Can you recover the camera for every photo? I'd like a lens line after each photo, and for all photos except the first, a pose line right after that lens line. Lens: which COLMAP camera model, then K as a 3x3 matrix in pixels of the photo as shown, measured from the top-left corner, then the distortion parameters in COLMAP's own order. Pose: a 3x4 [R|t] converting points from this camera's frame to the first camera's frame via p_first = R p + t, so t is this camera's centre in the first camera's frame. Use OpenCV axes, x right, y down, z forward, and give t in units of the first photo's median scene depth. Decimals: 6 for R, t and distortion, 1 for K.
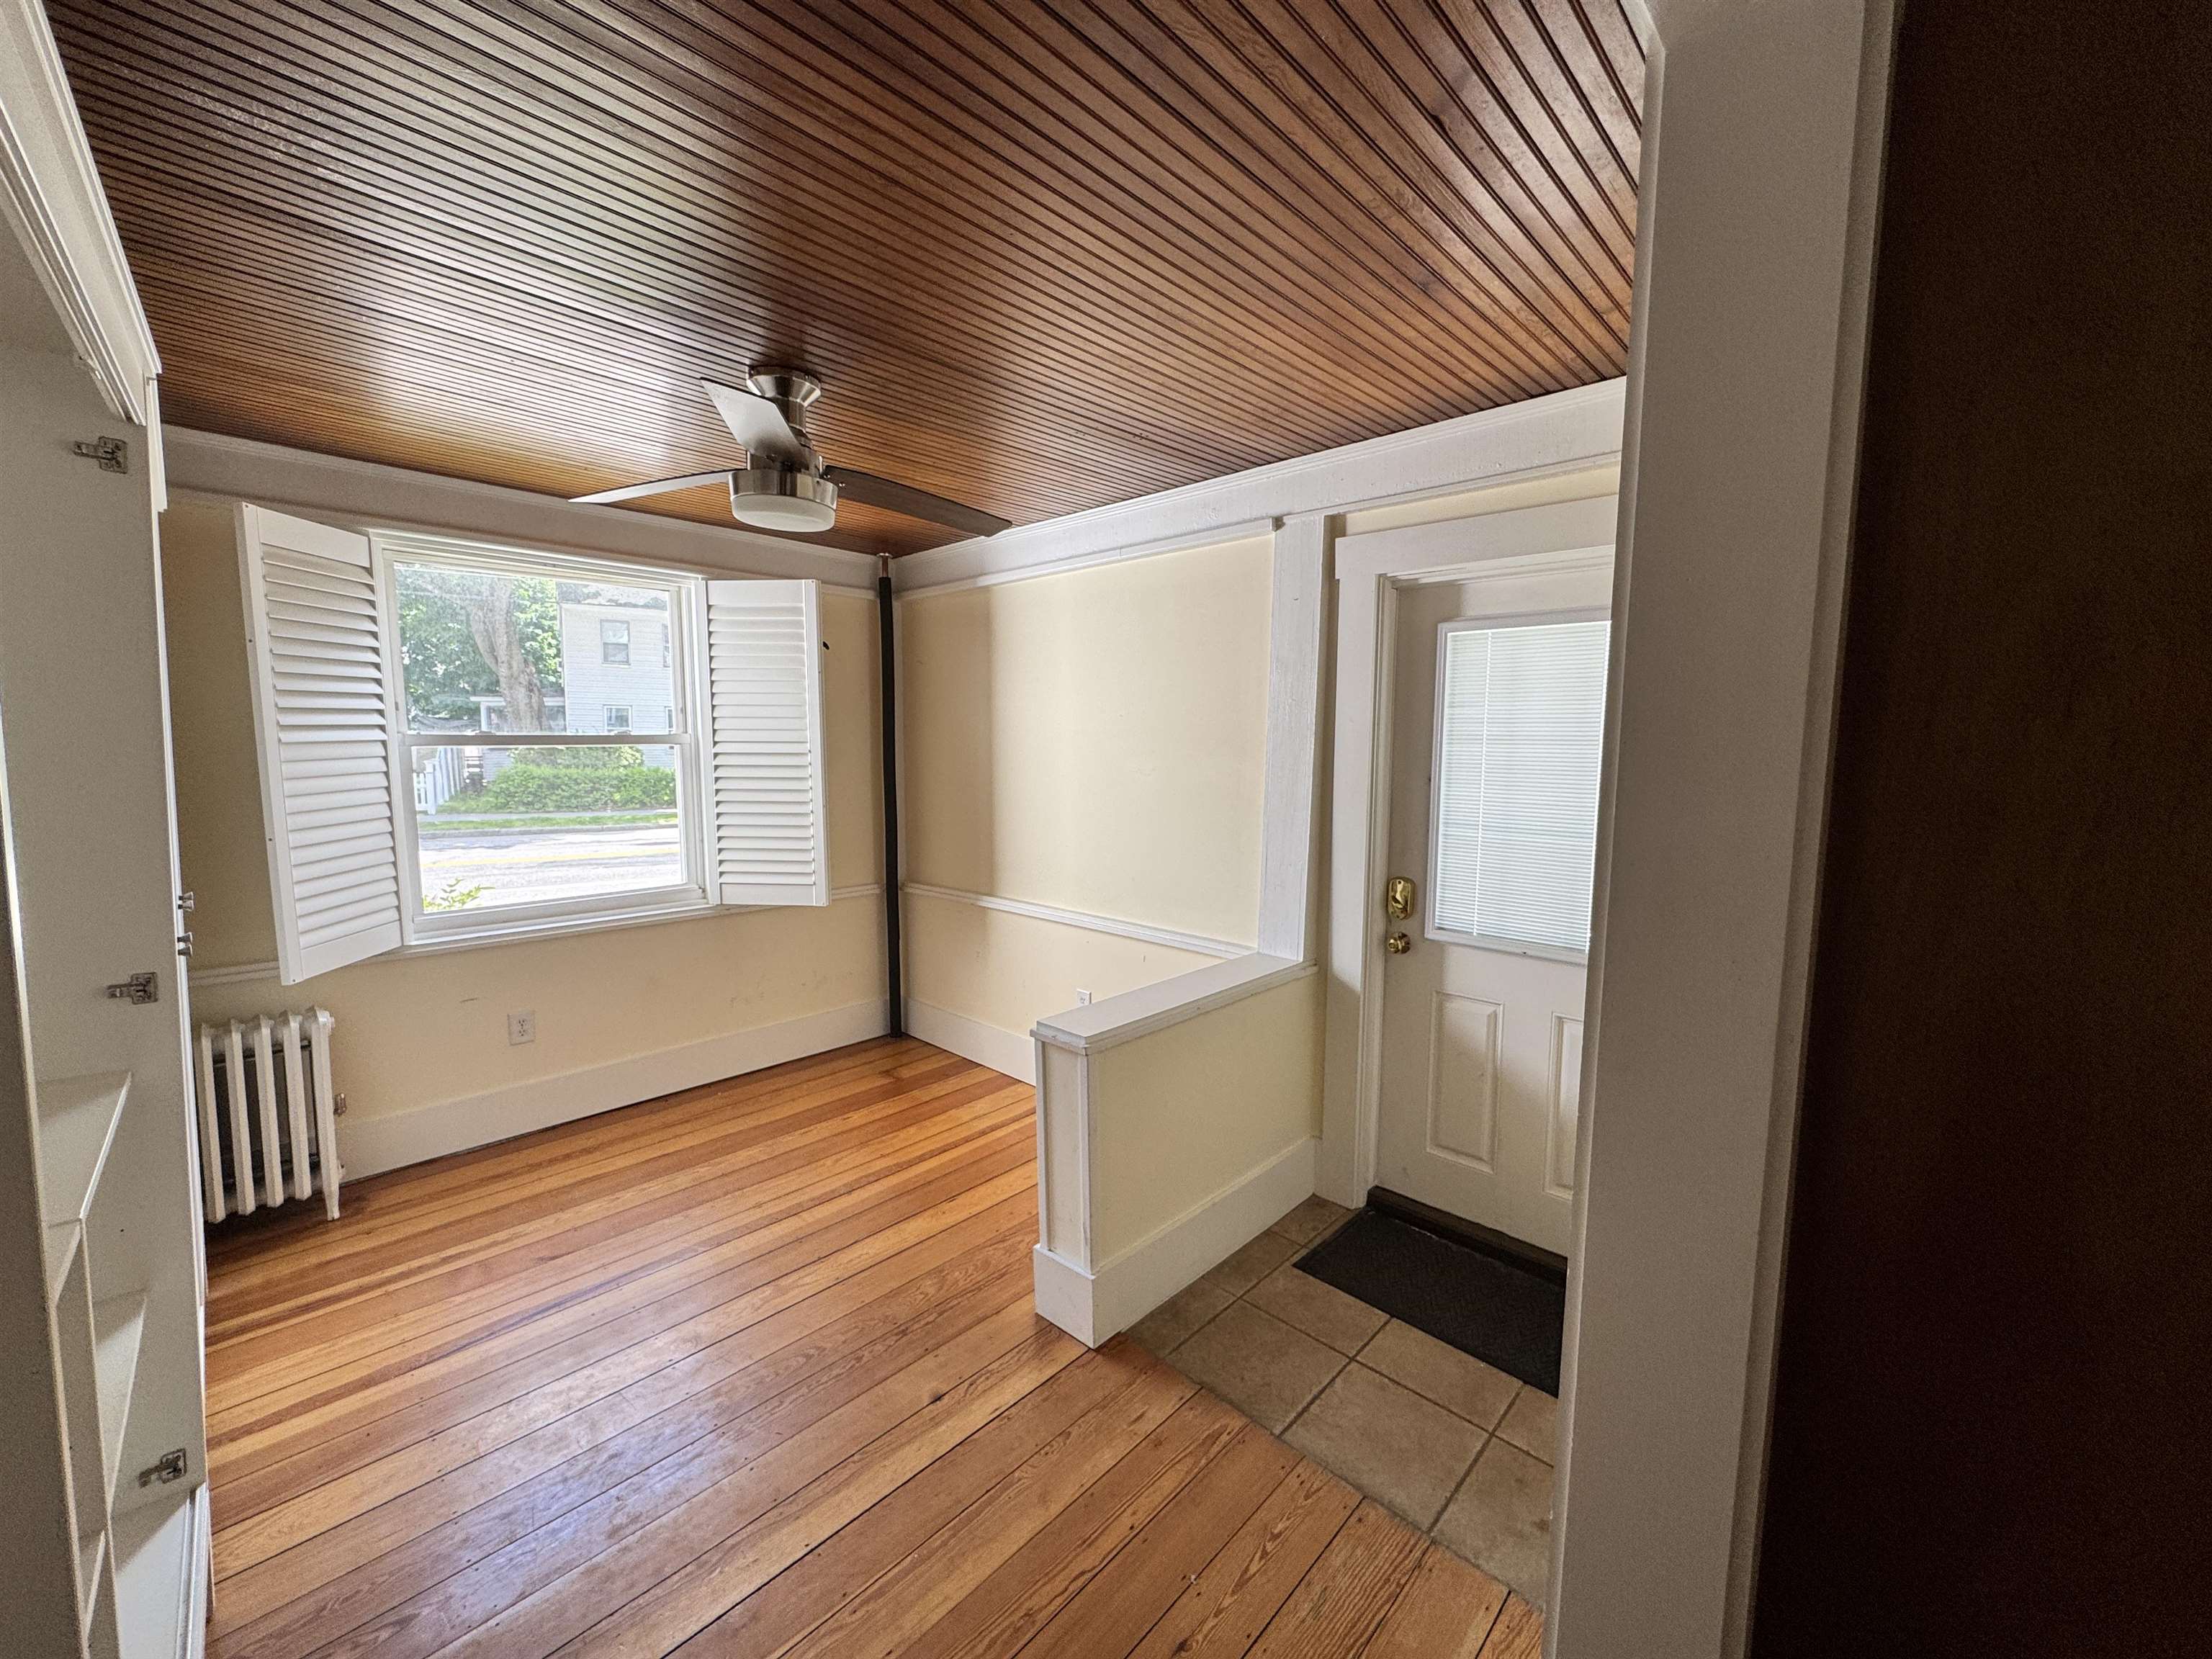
lens RADIAL K [[883.0, 0, 1106.0], [0, 883.0, 829.5], [0, 0, 1]] dist [-0.003482, 0.000435]
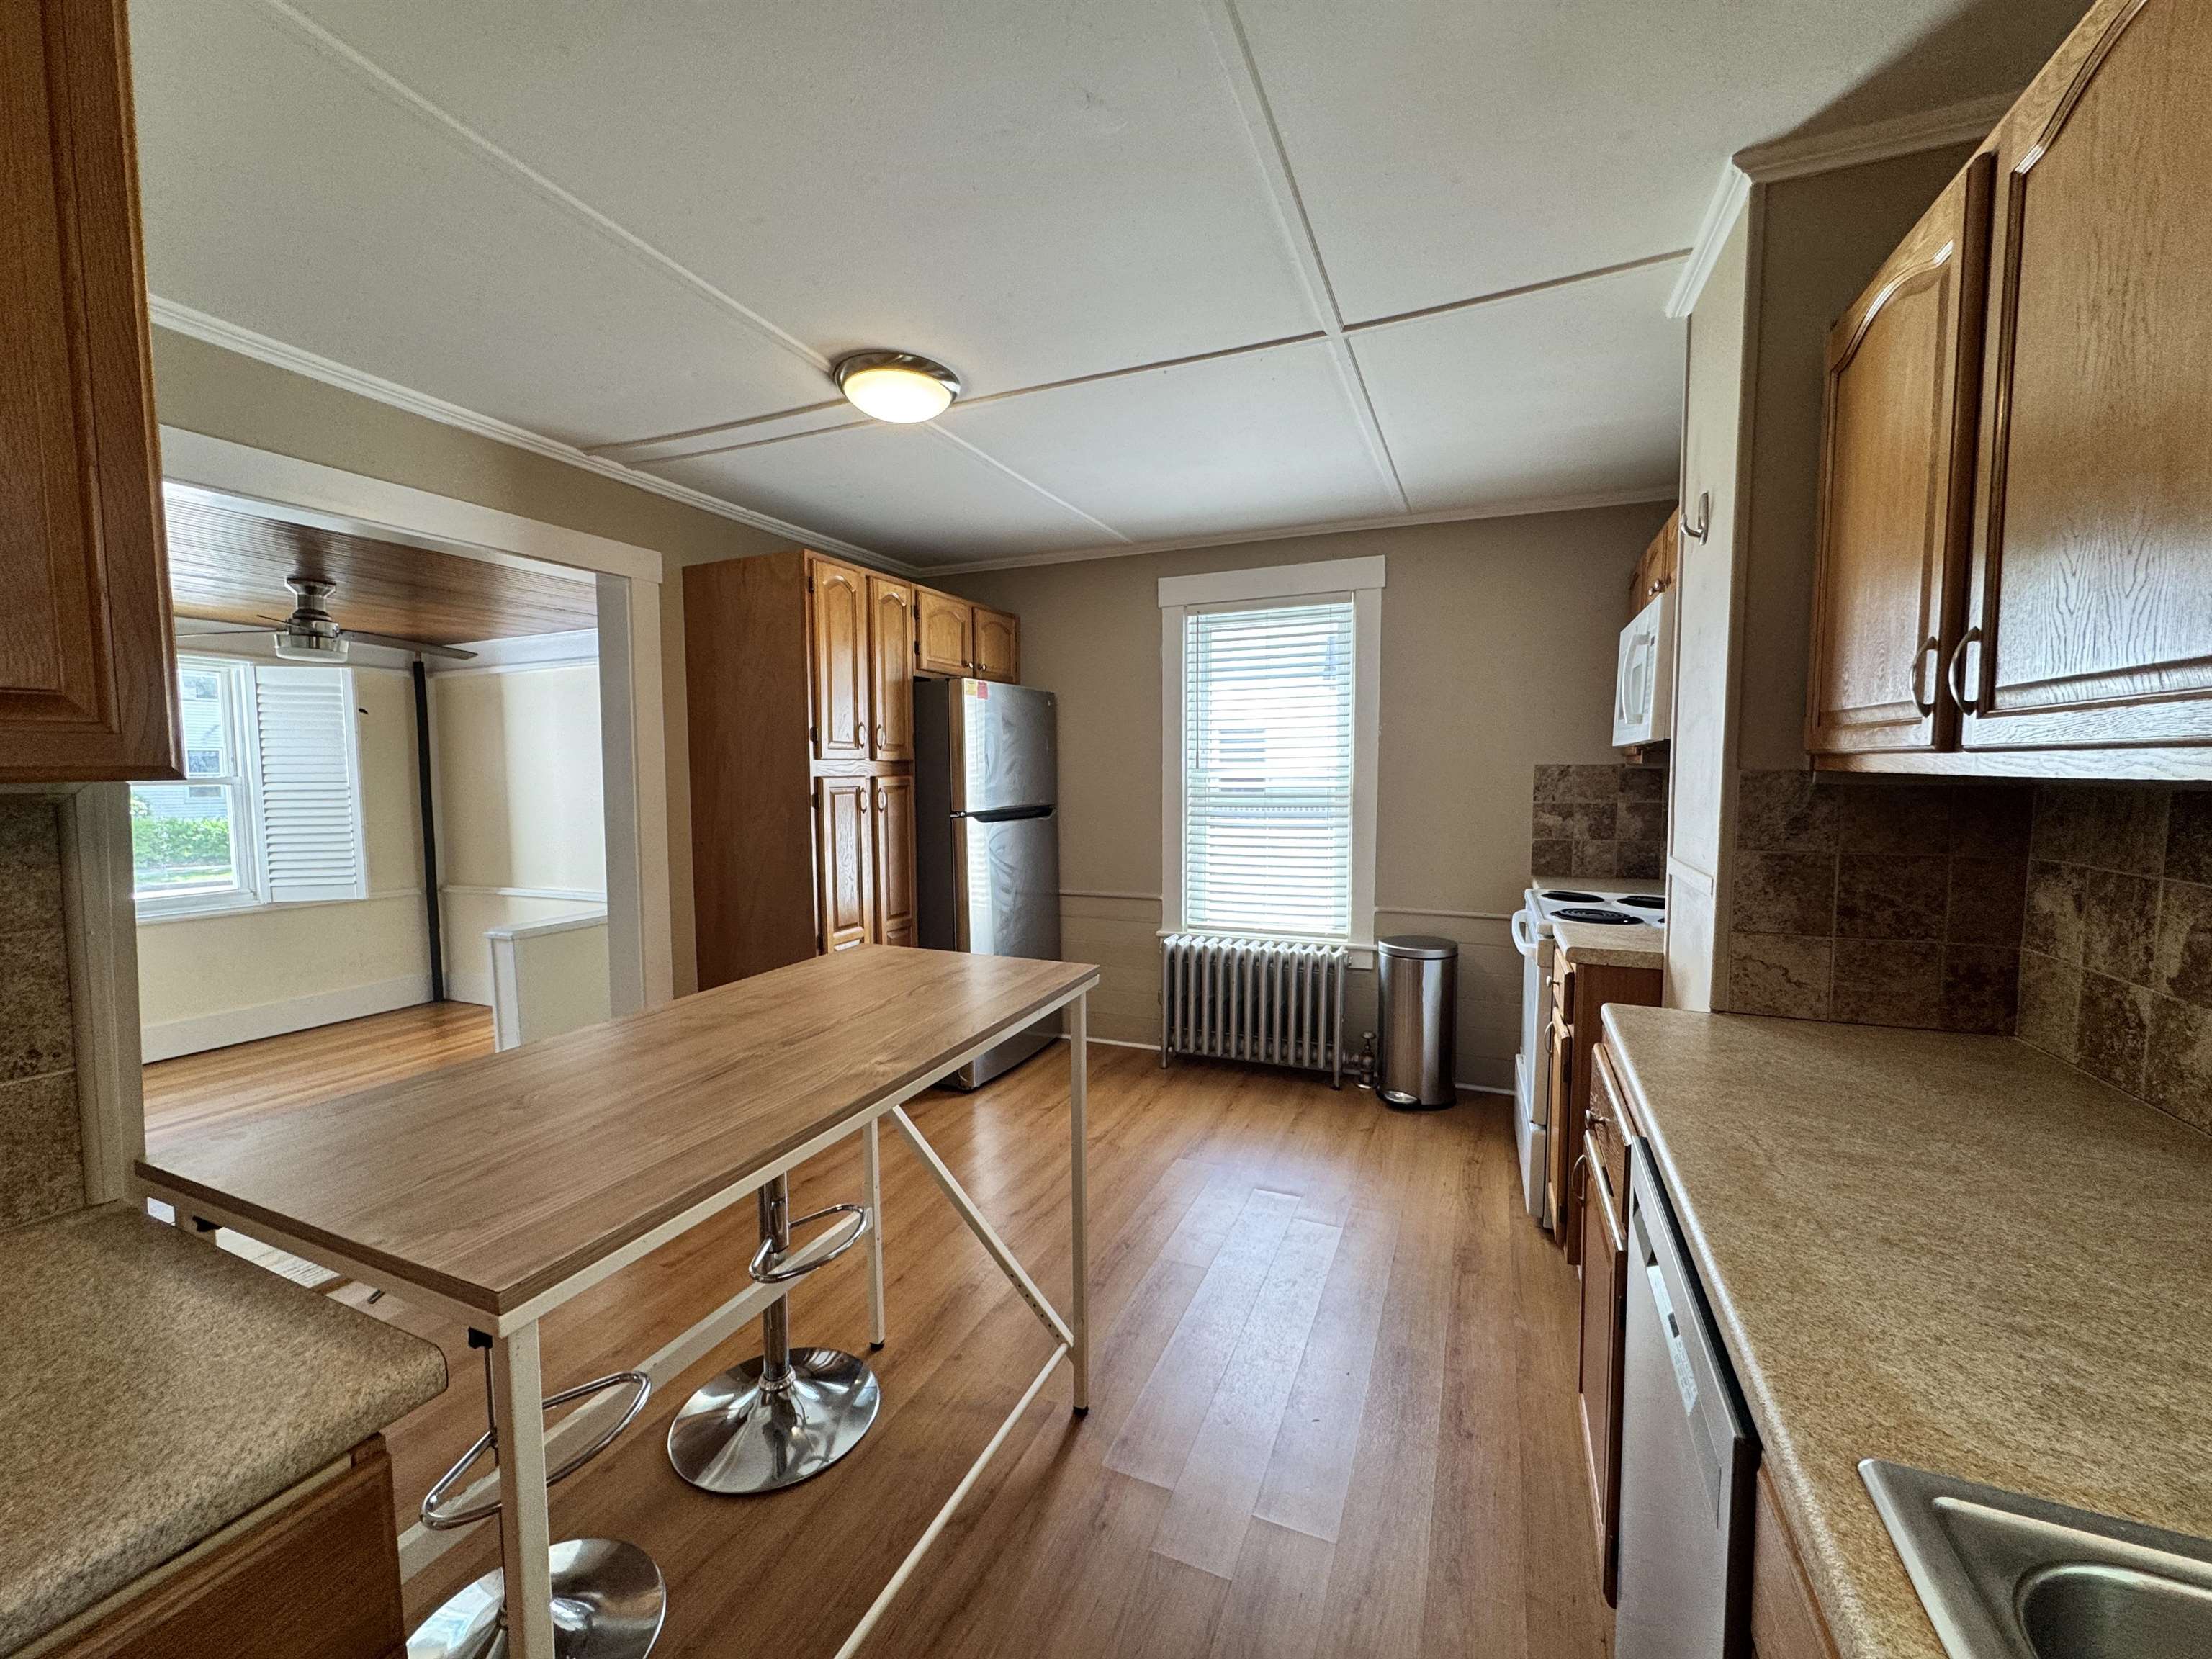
lens RADIAL K [[883.0, 0, 1106.0], [0, 883.0, 829.5], [0, 0, 1]] dist [-0.003482, 0.000435]
pose [[0.939216, -0.032479, 0.341788, 0.286797], [0.047084, 0.998294, -0.034520, 0.075582], [-0.340084, 0.048515, 0.939143, -0.661627]]
